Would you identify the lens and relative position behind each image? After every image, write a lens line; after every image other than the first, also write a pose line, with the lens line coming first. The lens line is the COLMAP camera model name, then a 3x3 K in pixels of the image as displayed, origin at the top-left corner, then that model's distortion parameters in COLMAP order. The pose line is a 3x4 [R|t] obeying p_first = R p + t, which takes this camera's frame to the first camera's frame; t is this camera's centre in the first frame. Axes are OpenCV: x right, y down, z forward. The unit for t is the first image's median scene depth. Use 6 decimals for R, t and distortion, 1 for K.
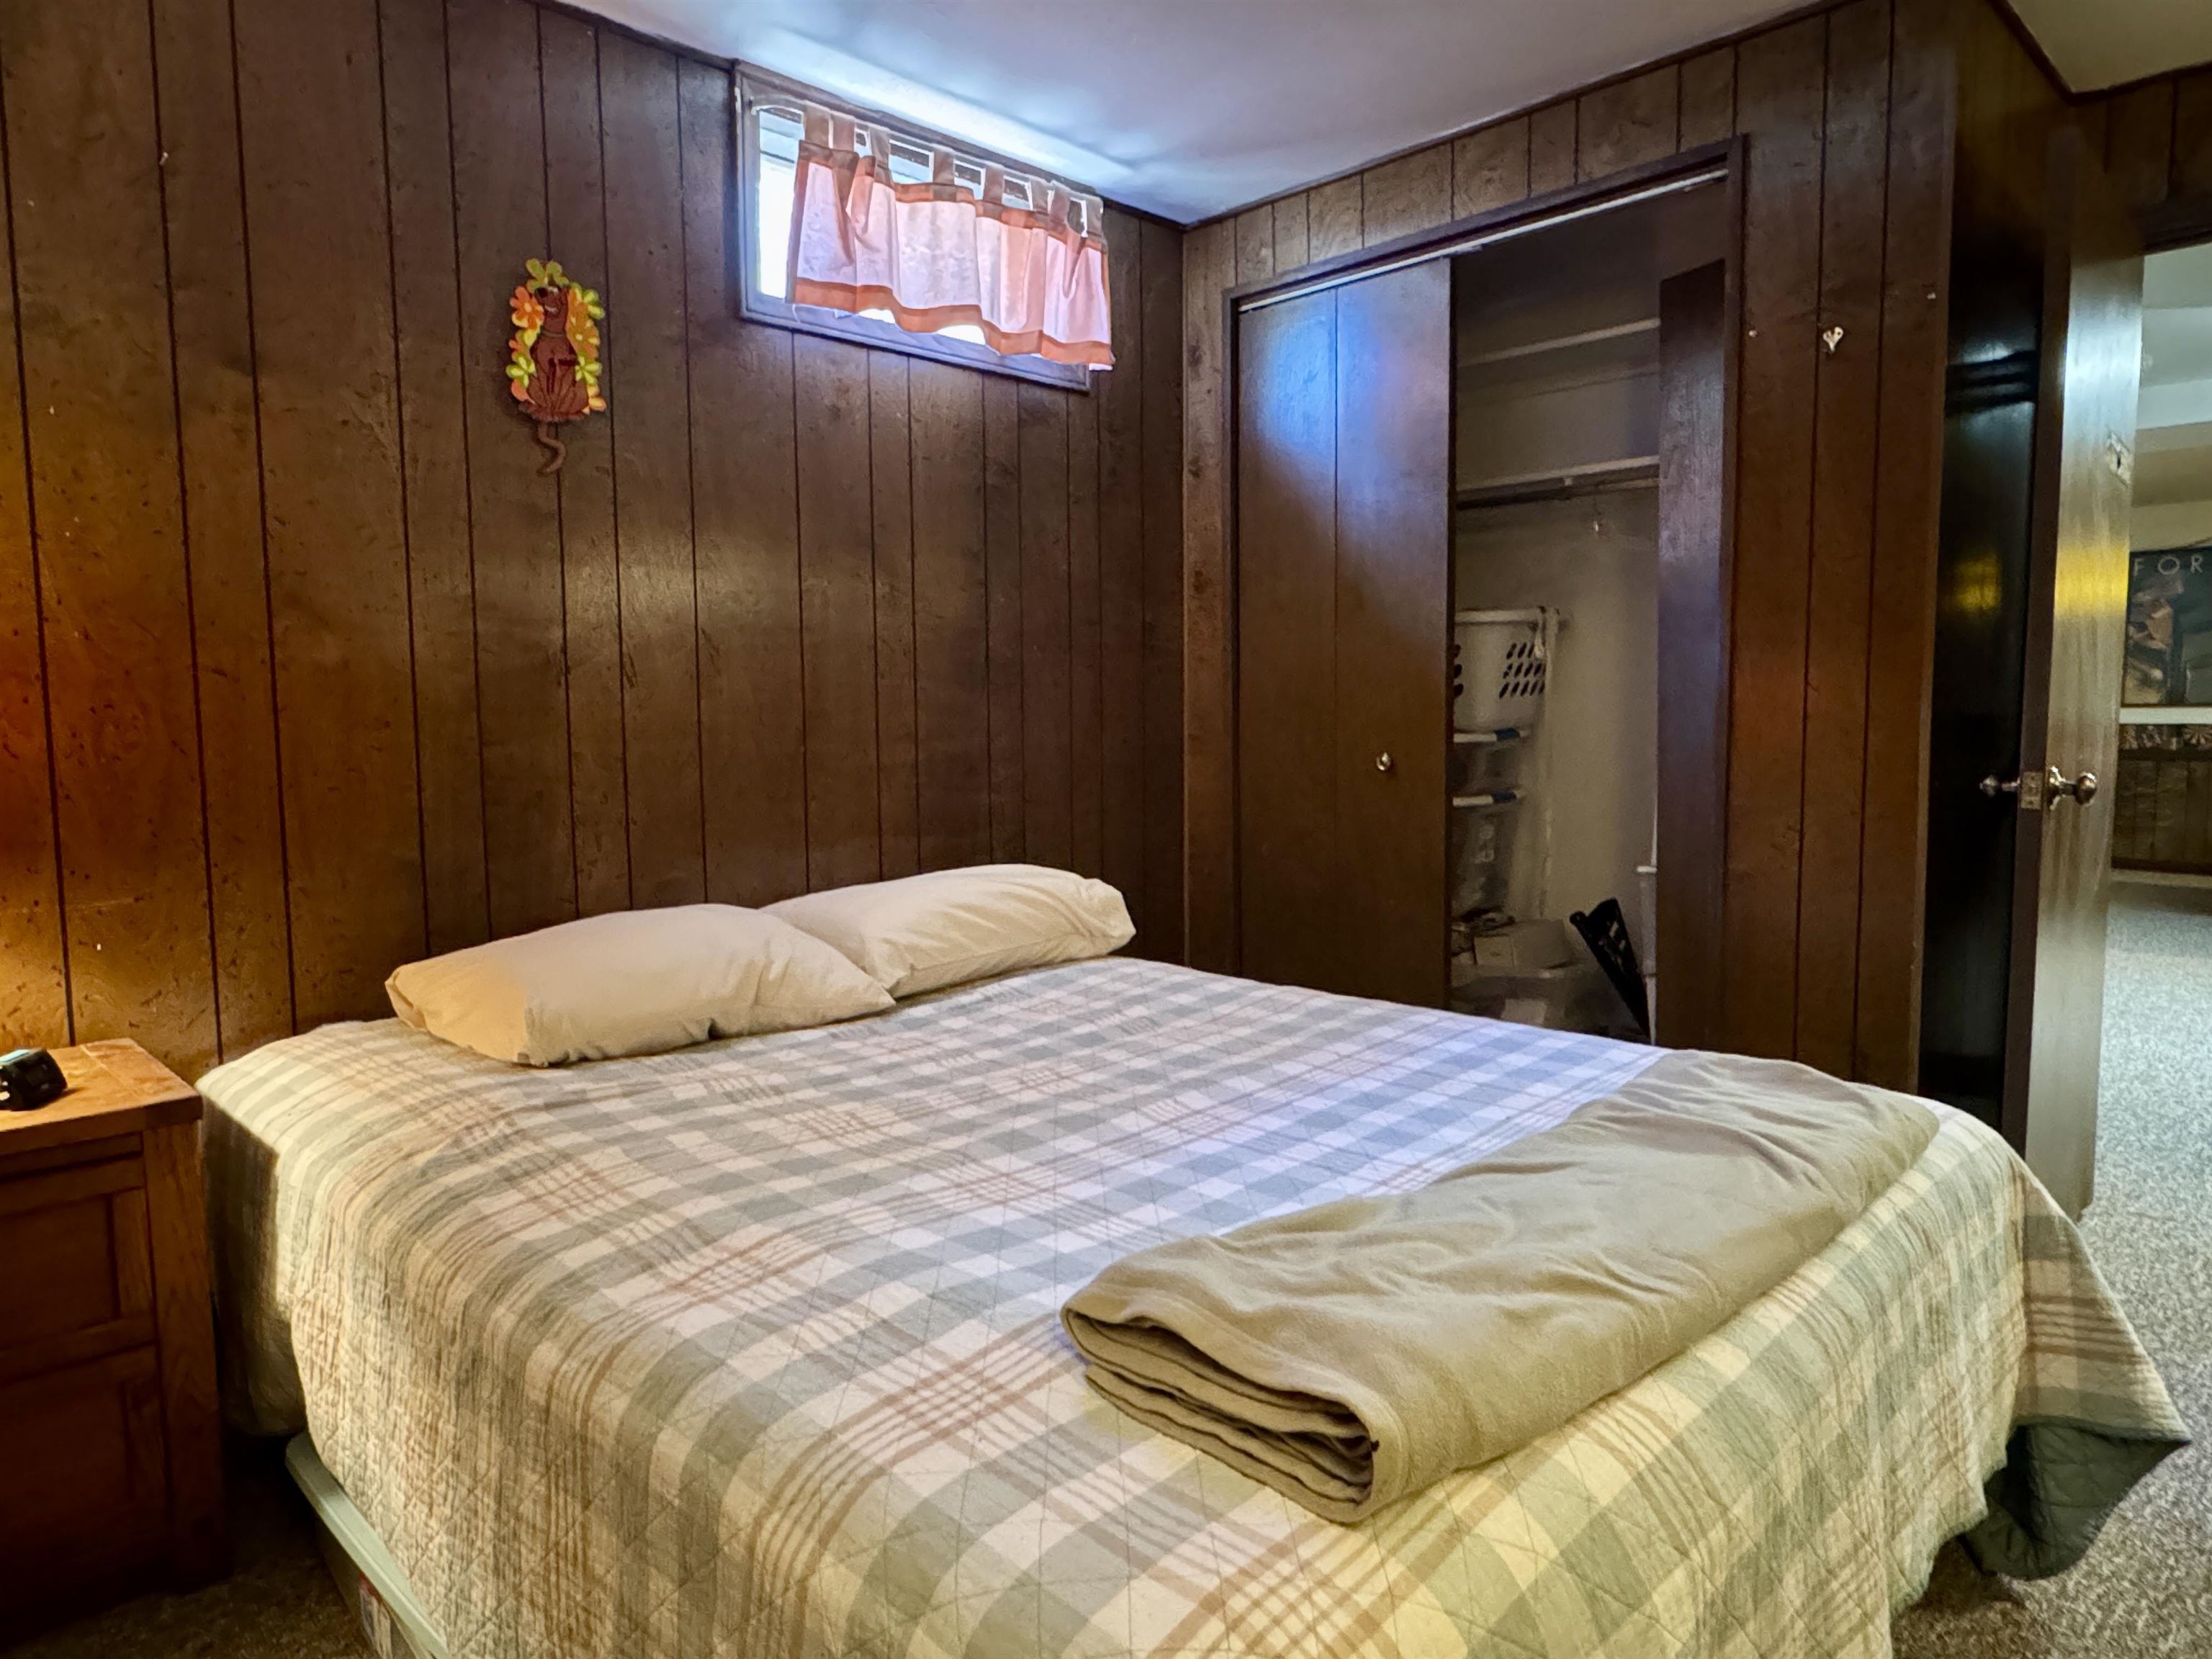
lens RADIAL K [[1350.4, 0, 1106.0], [0, 1350.4, 829.5], [0, 0, 1]] dist [-0.007897, -0.002285]
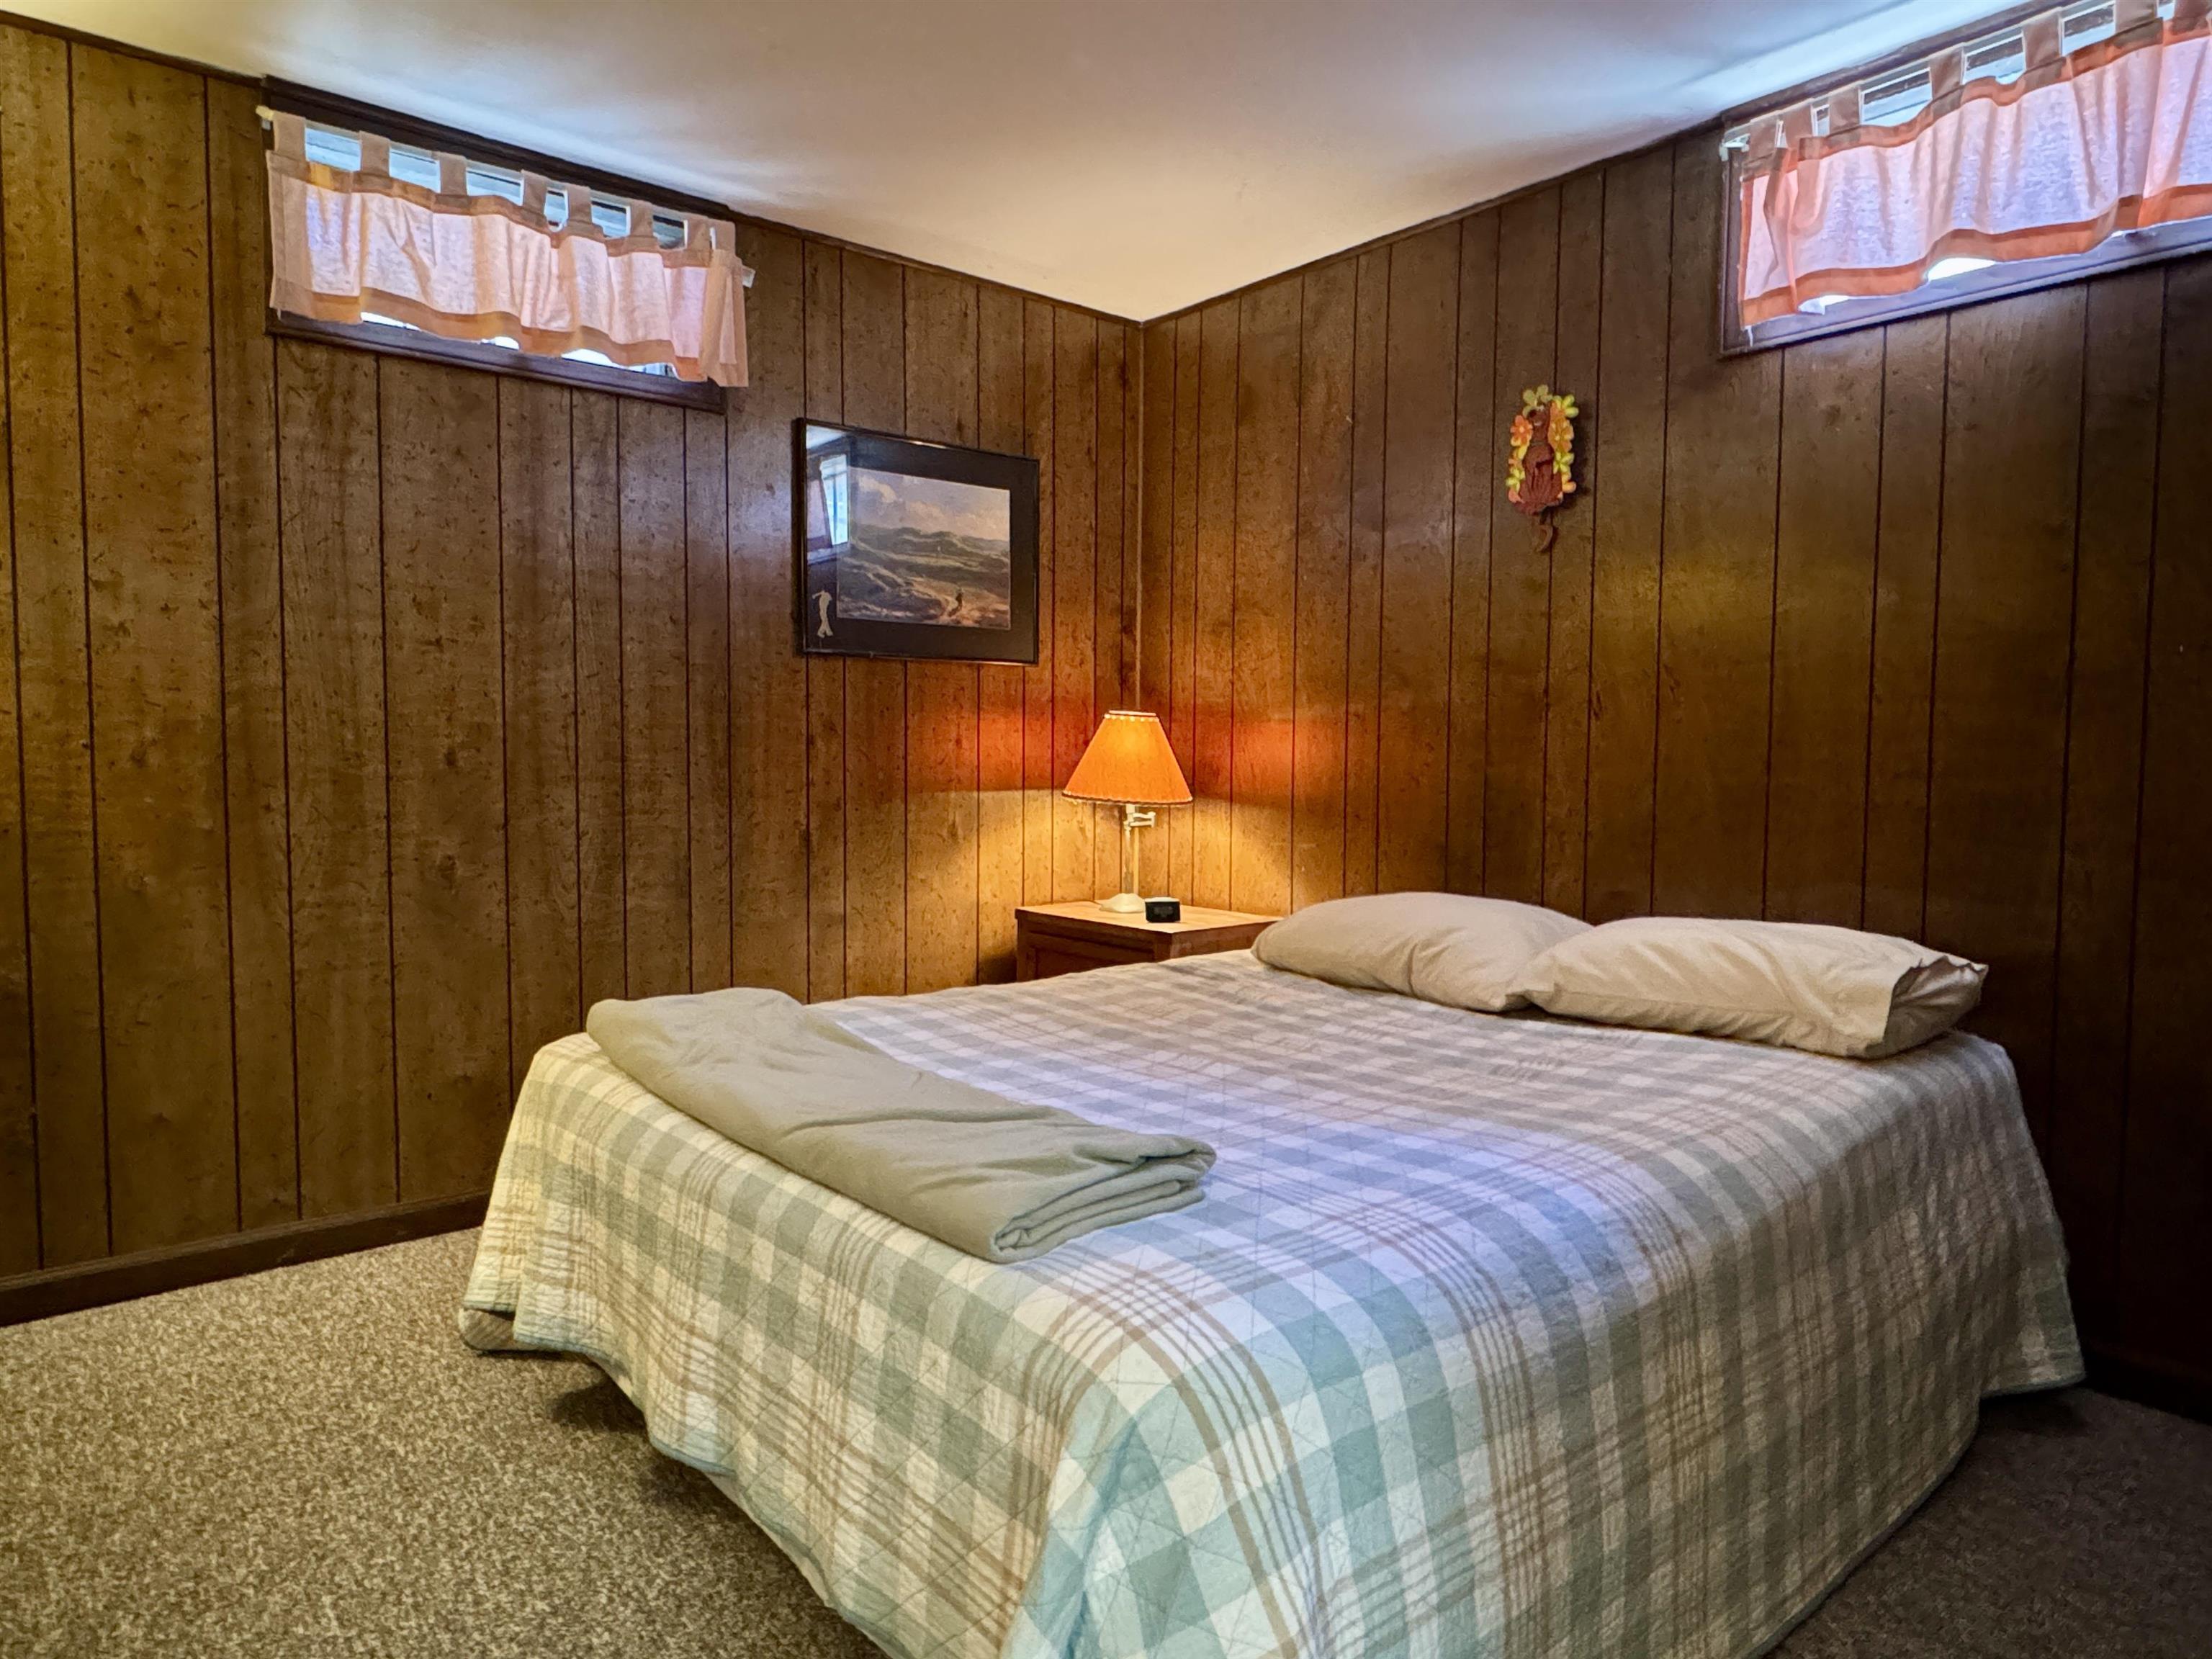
lens RADIAL K [[1396.0, 0, 1106.0], [0, 1396.0, 829.5], [0, 0, 1]] dist [-0.021553, 0.019044]
pose [[-0.080996, 0.062641, -0.994744, 0.929271], [-0.089886, 0.993497, 0.069881, -0.060466], [0.992653, 0.095073, -0.074838, 0.715350]]
